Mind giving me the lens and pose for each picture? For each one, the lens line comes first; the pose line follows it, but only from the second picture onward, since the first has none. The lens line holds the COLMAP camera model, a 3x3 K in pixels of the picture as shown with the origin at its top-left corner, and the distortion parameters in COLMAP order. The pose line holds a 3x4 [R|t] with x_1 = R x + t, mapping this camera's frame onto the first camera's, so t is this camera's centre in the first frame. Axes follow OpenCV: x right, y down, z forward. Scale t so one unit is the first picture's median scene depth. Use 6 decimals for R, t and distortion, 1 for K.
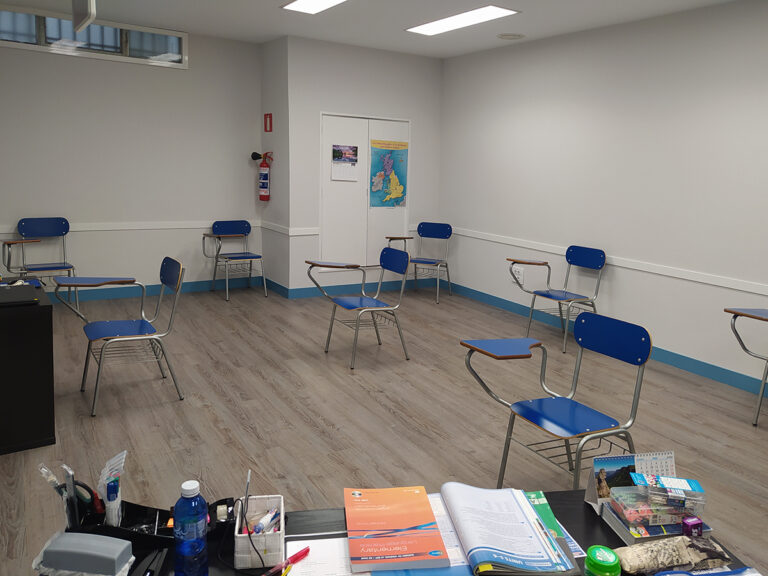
lens RADIAL K [[593.4, 0, 384.0], [0, 593.4, 288.0], [0, 0, 1]] dist [0.000105, -0.006426]
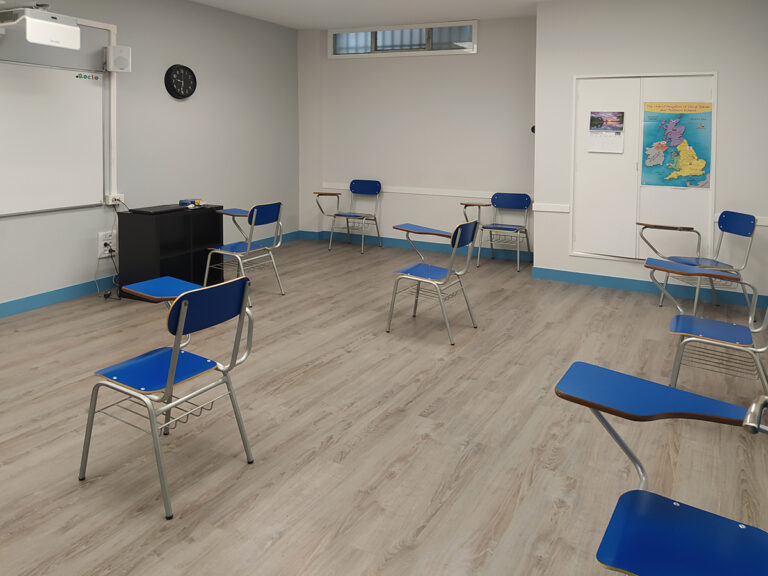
lens RADIAL K [[590.0, 0, 384.0], [0, 590.0, 288.0], [0, 0, 1]] dist [-0.003392, -0.035608]
pose [[0.485819, 0.179098, -0.855514, 0.536138], [-0.172635, 0.979162, 0.106949, -0.022476], [0.856841, 0.095733, 0.506615, 0.297850]]
